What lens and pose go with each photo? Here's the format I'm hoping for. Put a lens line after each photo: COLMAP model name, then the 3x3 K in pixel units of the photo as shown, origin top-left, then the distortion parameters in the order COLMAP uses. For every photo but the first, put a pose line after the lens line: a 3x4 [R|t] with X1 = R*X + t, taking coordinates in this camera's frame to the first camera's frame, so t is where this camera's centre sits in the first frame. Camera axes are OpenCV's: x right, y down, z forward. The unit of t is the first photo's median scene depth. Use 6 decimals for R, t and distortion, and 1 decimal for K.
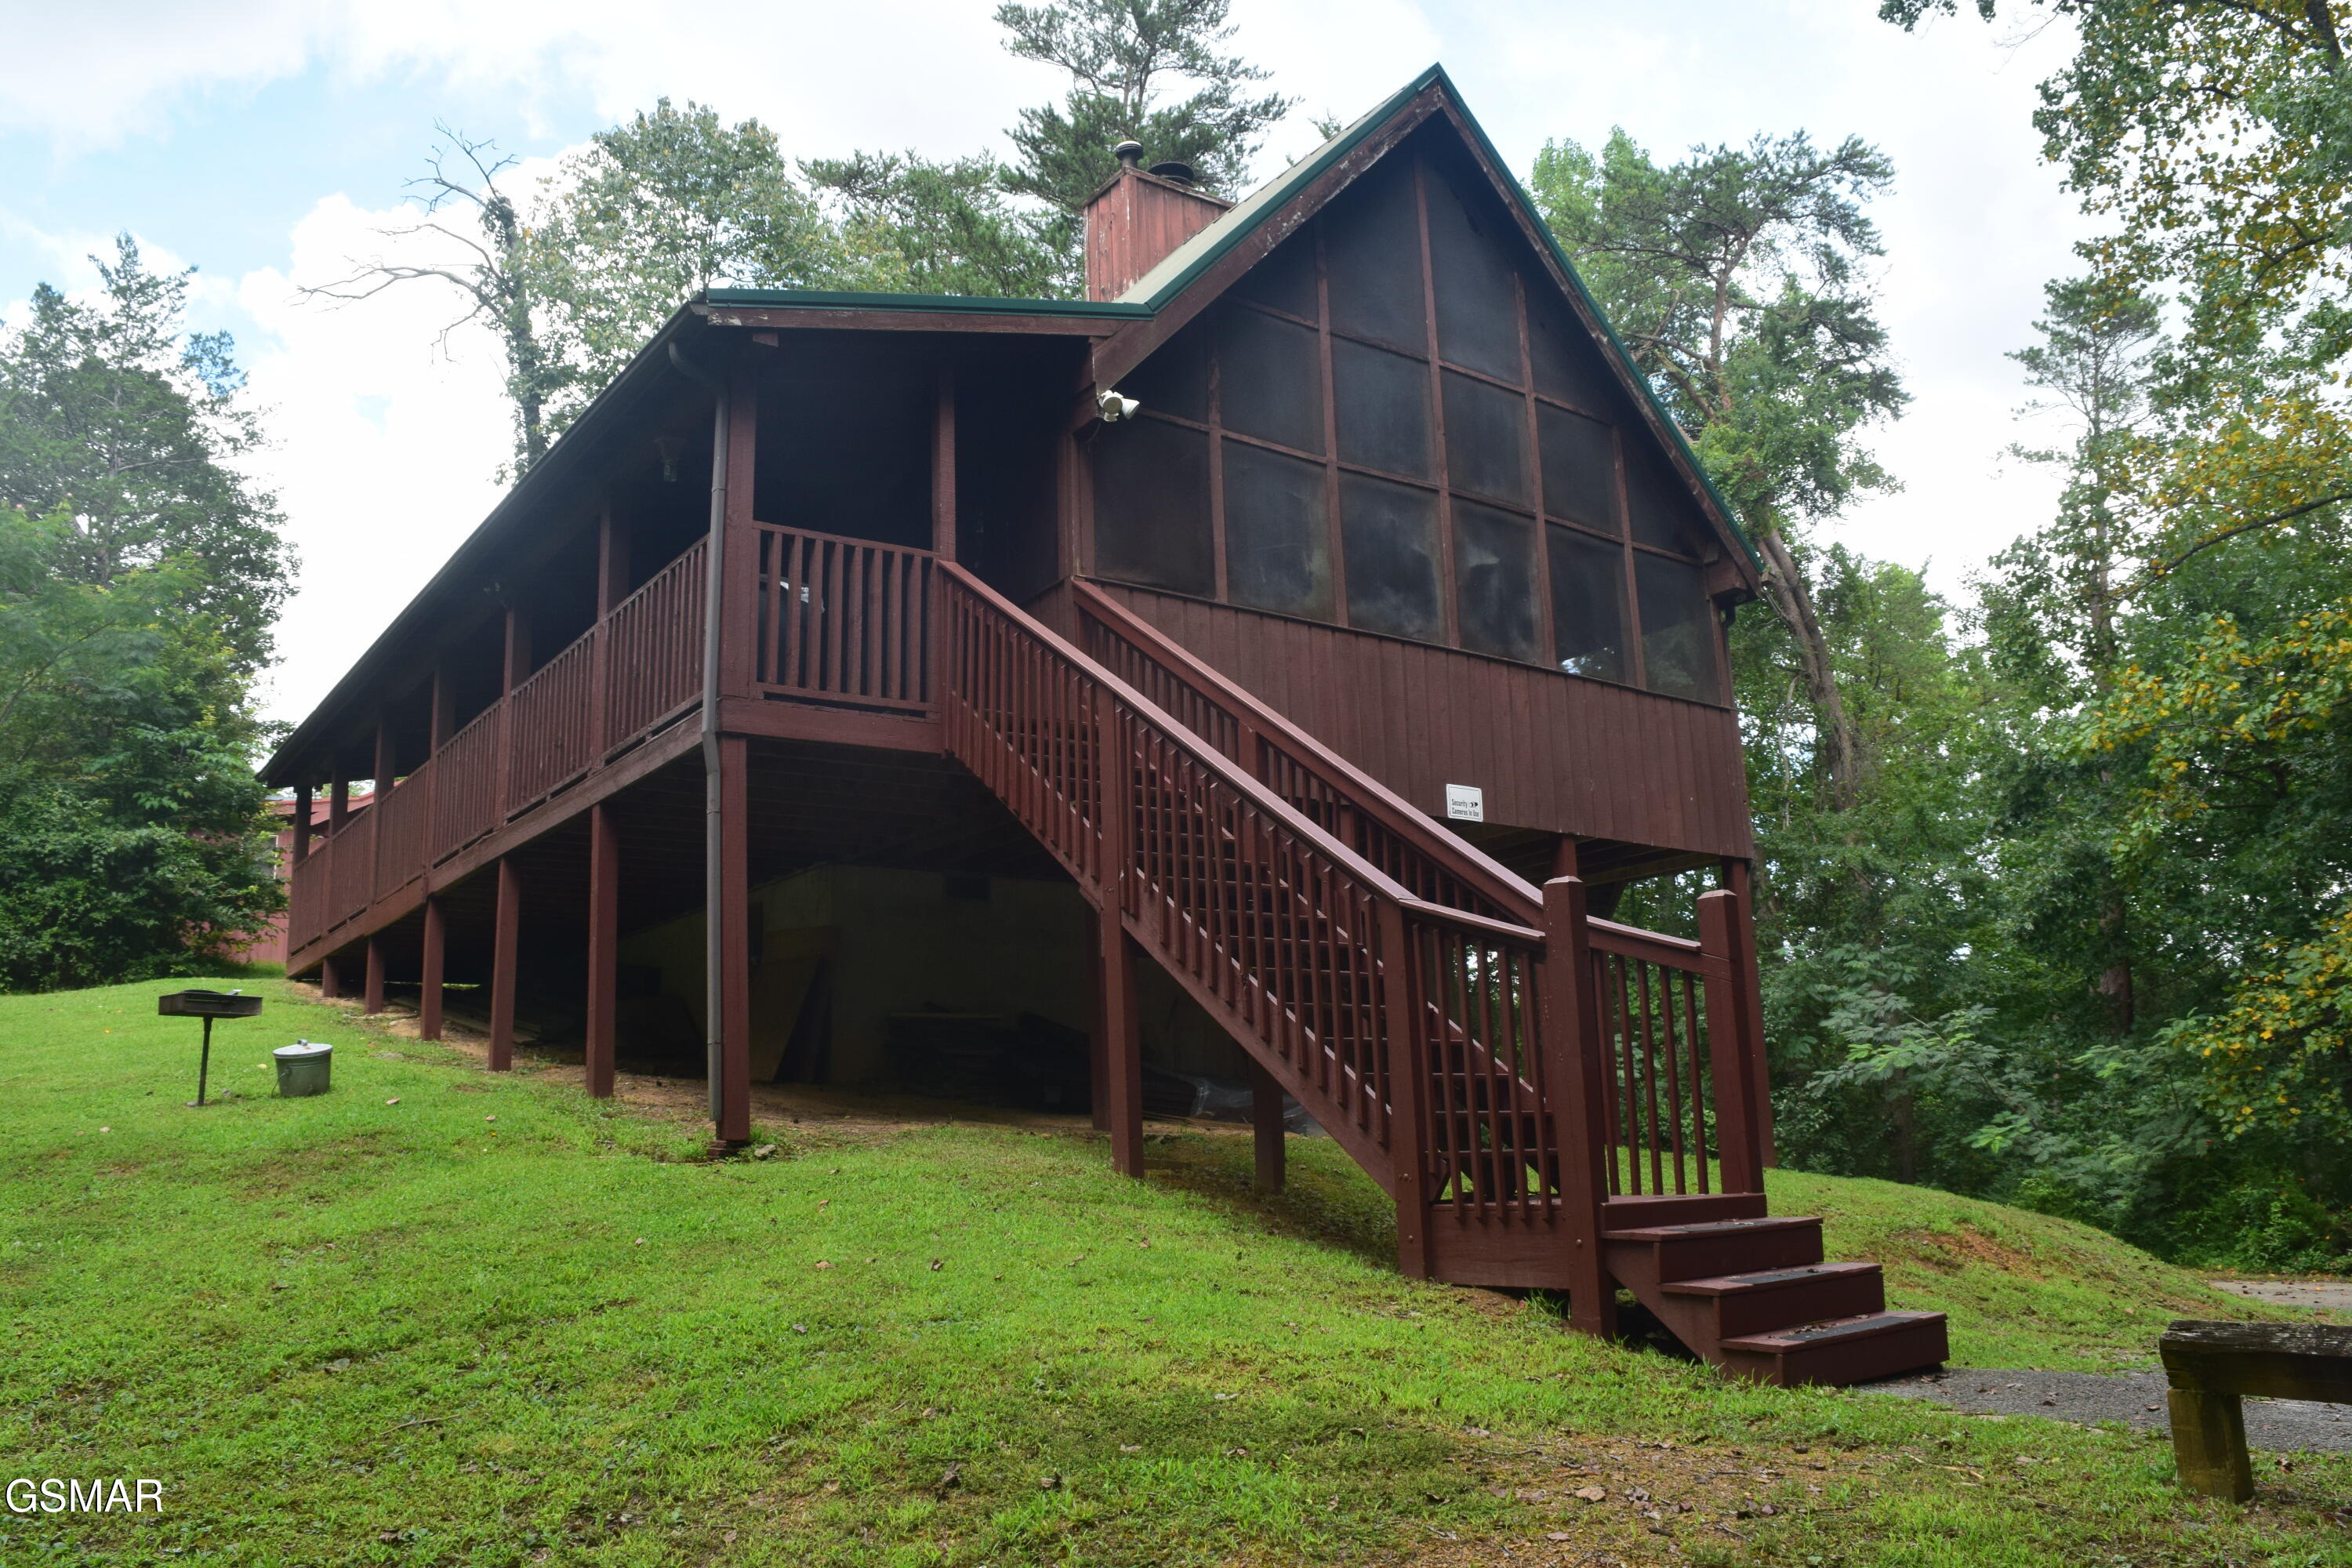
lens RADIAL K [[1825.5, 0, 1177.2], [0, 1825.5, 770.4], [0, 0, 1]] dist [-0.082255, -0.001484]
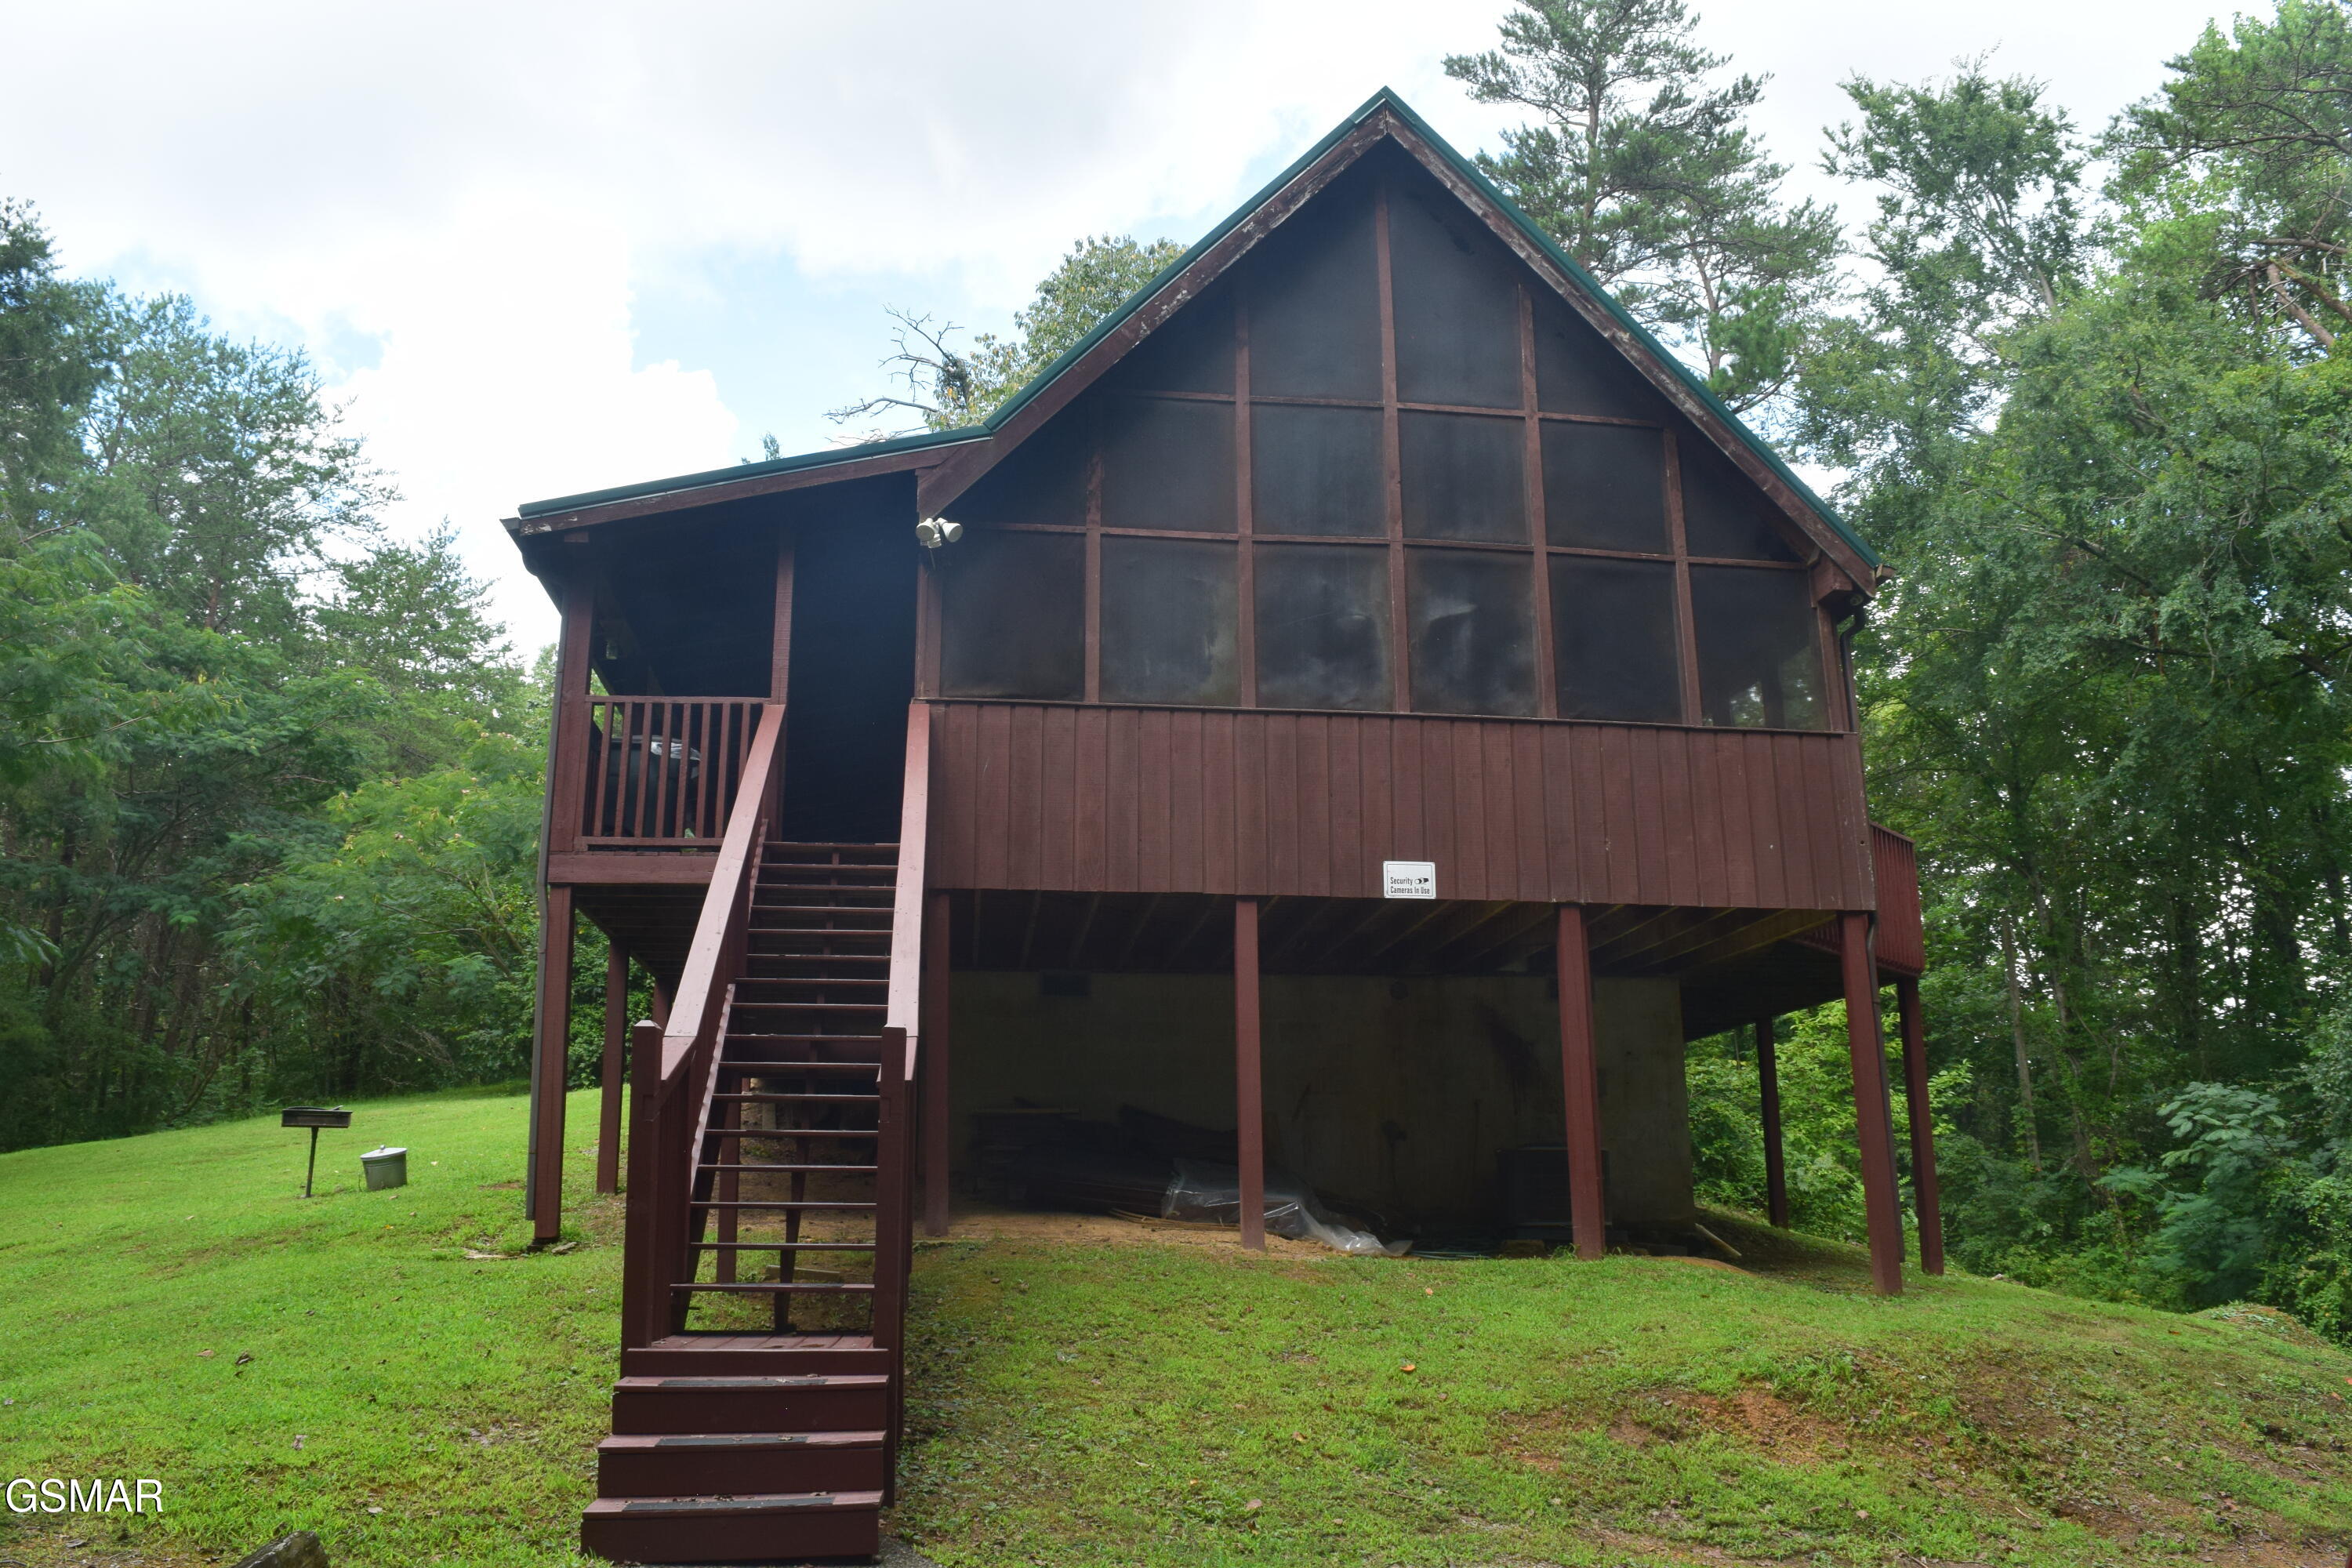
lens RADIAL K [[1825.5, 0, 1178.0], [0, 1825.5, 801.2], [0, 0, 1]] dist [-0.082255, -0.001484]
pose [[0.879561, -0.087480, -0.467675, 0.487147], [0.083337, 0.996082, -0.029588, -0.004432], [0.468431, -0.012951, 0.883405, 0.126315]]
